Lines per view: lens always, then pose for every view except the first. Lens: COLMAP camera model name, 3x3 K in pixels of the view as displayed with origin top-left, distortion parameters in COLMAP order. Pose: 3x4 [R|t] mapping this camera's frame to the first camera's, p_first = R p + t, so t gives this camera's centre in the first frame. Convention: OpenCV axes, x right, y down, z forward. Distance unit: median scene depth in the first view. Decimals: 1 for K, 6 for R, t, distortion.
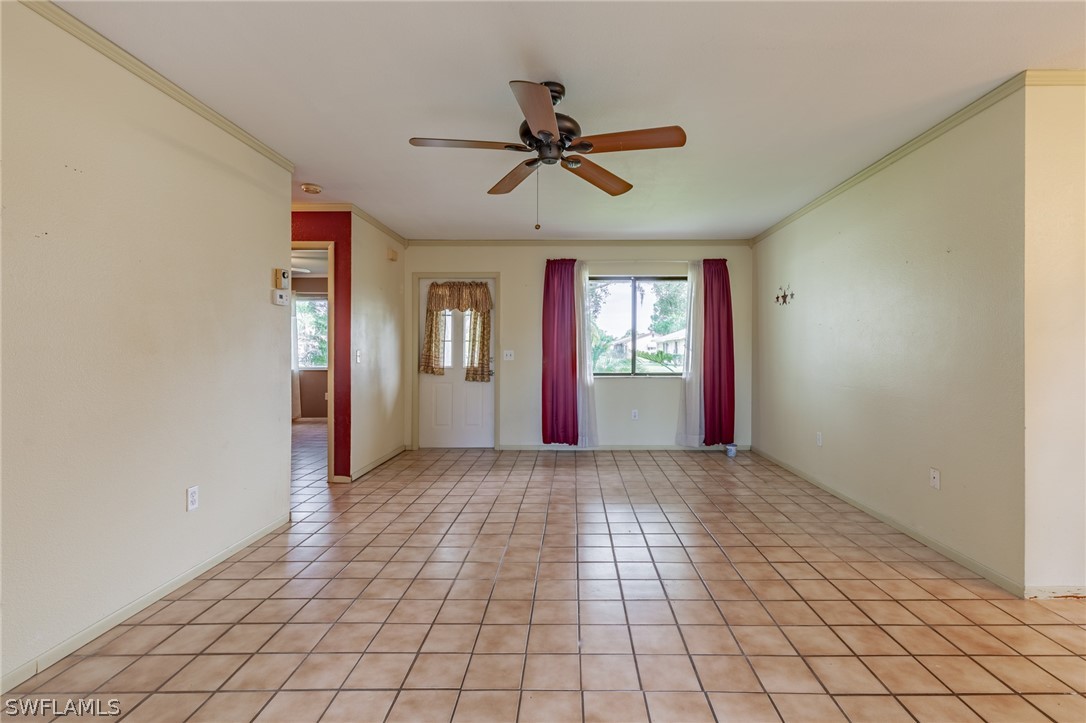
lens RADIAL K [[487.4, 0, 567.9], [0, 487.4, 353.4], [0, 0, 1]] dist [0.003592, -0.000907]
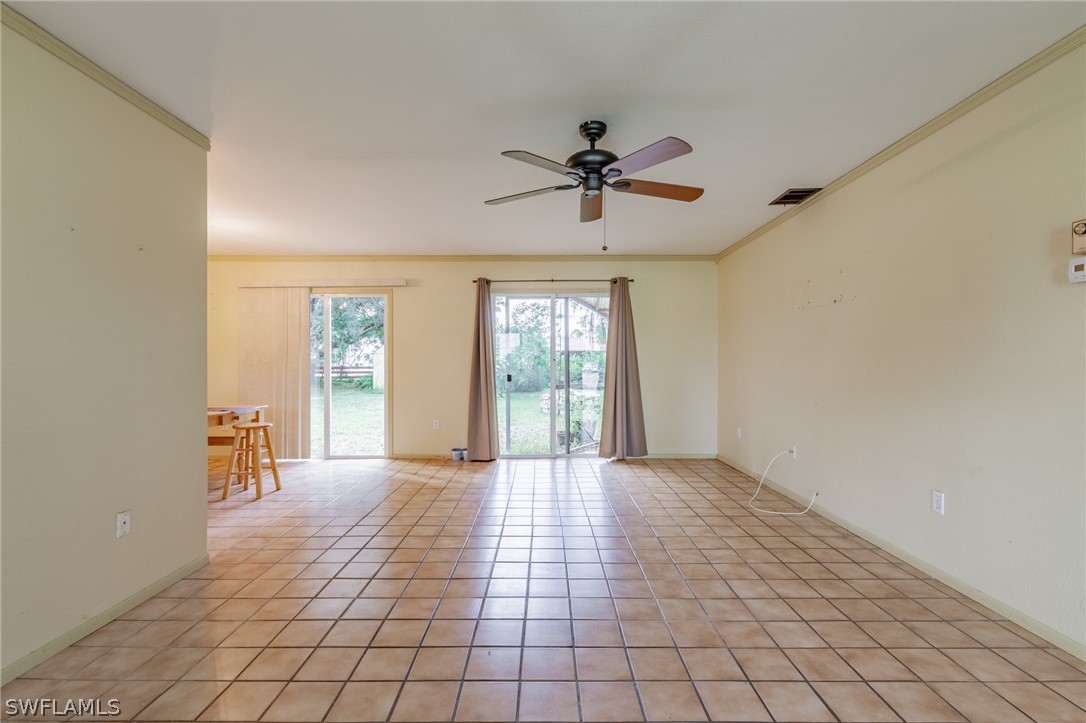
lens RADIAL K [[487.4, 0, 541.1], [0, 487.4, 362.5], [0, 0, 1]] dist [0.003592, -0.000907]
pose [[-0.999989, 0.004066, -0.002245, 0.036237], [0.004042, 0.999938, 0.010328, -0.007094], [0.002286, 0.010319, -0.999944, 0.958867]]
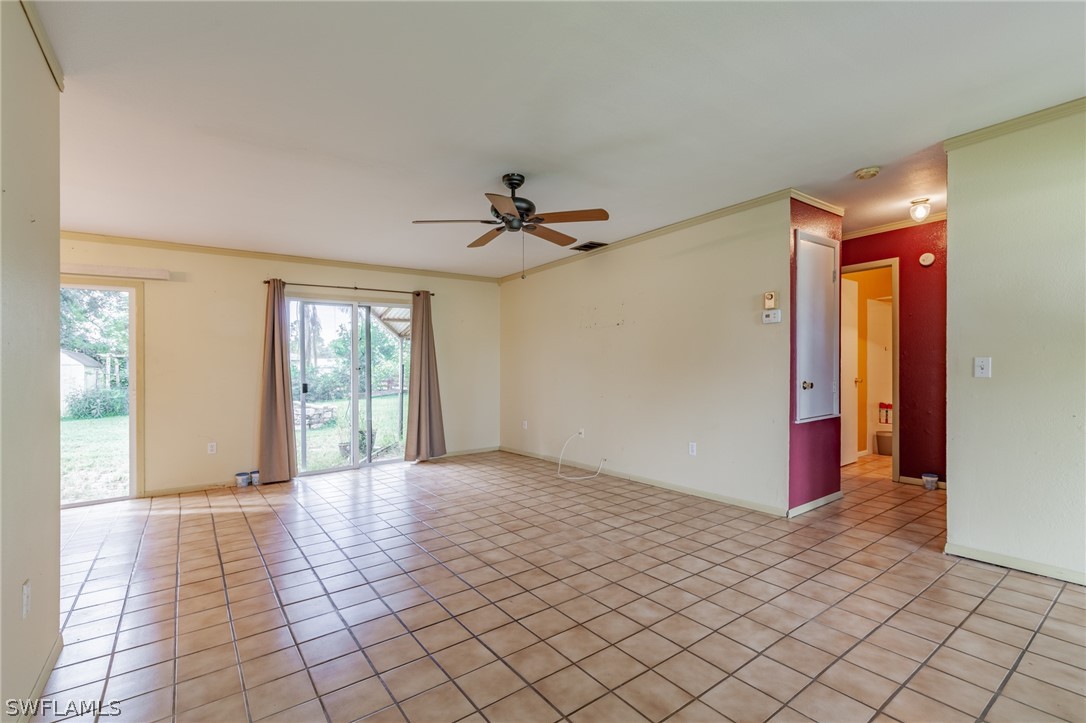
lens RADIAL K [[487.4, 0, 544.3], [0, 487.4, 371.4], [0, 0, 1]] dist [0.003592, -0.000907]
pose [[-0.800094, 0.021837, -0.599476, 0.320429], [0.015438, 0.999756, 0.015814, -0.006161], [0.599675, 0.003398, -0.800236, 0.976123]]
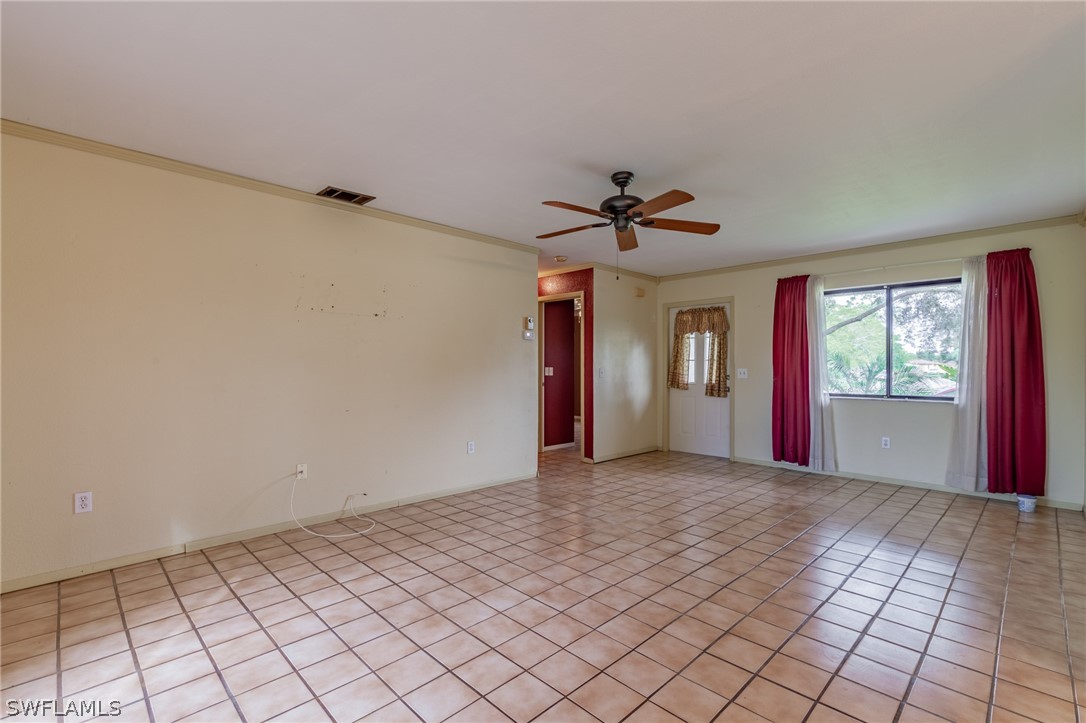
lens RADIAL K [[487.4, 0, 551.7], [0, 487.4, 366.5], [0, 0, 1]] dist [0.003592, -0.000907]
pose [[0.708458, 0.001930, -0.705750, 0.352491], [-0.009066, 0.999939, -0.006367, -0.000245], [0.705695, 0.010909, 0.708432, -0.044797]]
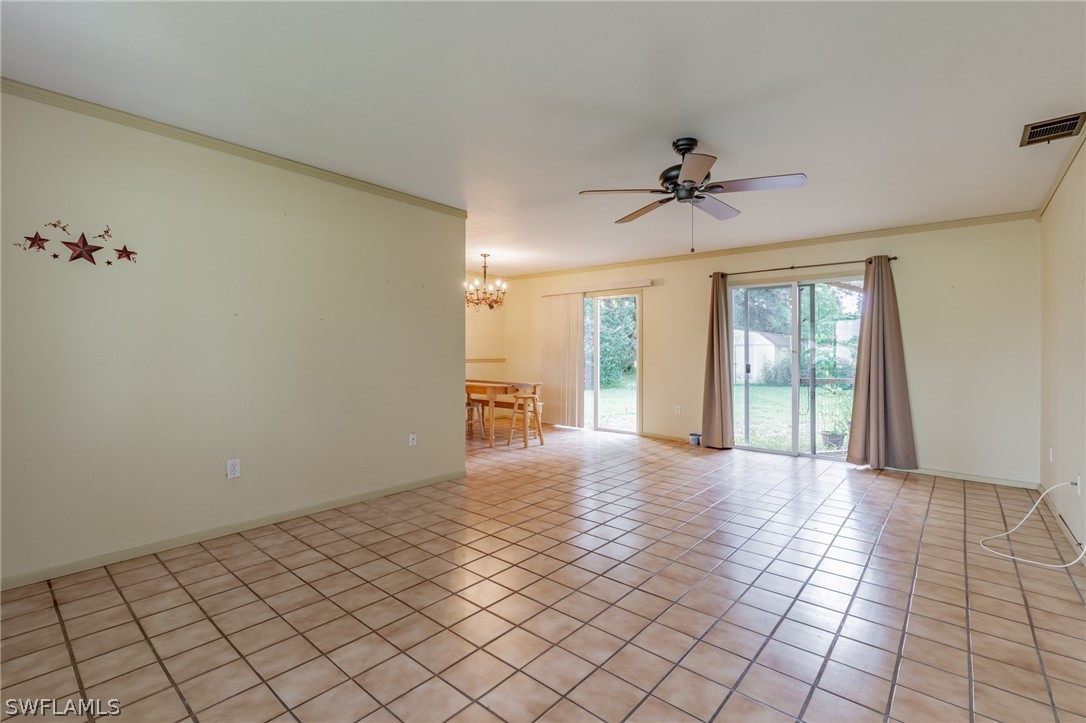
lens RADIAL K [[487.4, 0, 553.1], [0, 487.4, 356.3], [0, 0, 1]] dist [0.003592, -0.000907]
pose [[-0.771387, -0.011973, 0.636253, -0.256219], [-0.002545, 0.999873, 0.015731, -0.007135], [-0.636361, 0.010515, -0.771320, 0.983681]]
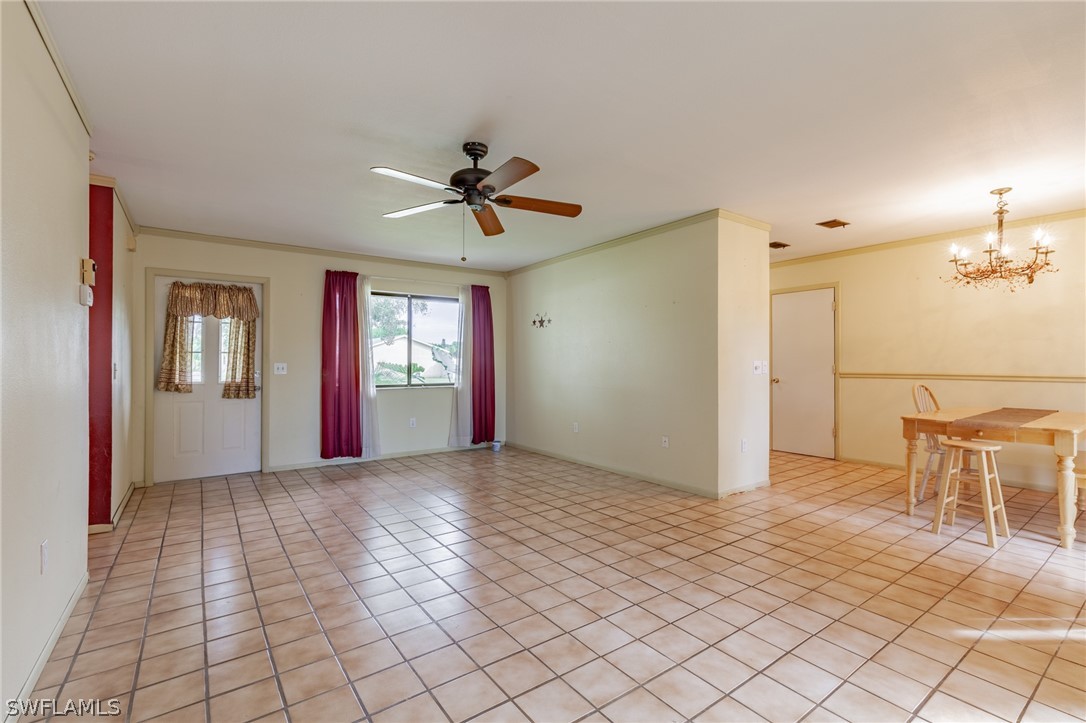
lens RADIAL K [[487.4, 0, 539.8], [0, 487.4, 361.7], [0, 0, 1]] dist [0.003592, -0.000907]
pose [[0.812082, 0.000197, 0.583543, -0.277028], [0.006467, 0.999936, -0.009336, 0.002724], [-0.583508, 0.011355, 0.812028, -0.034506]]
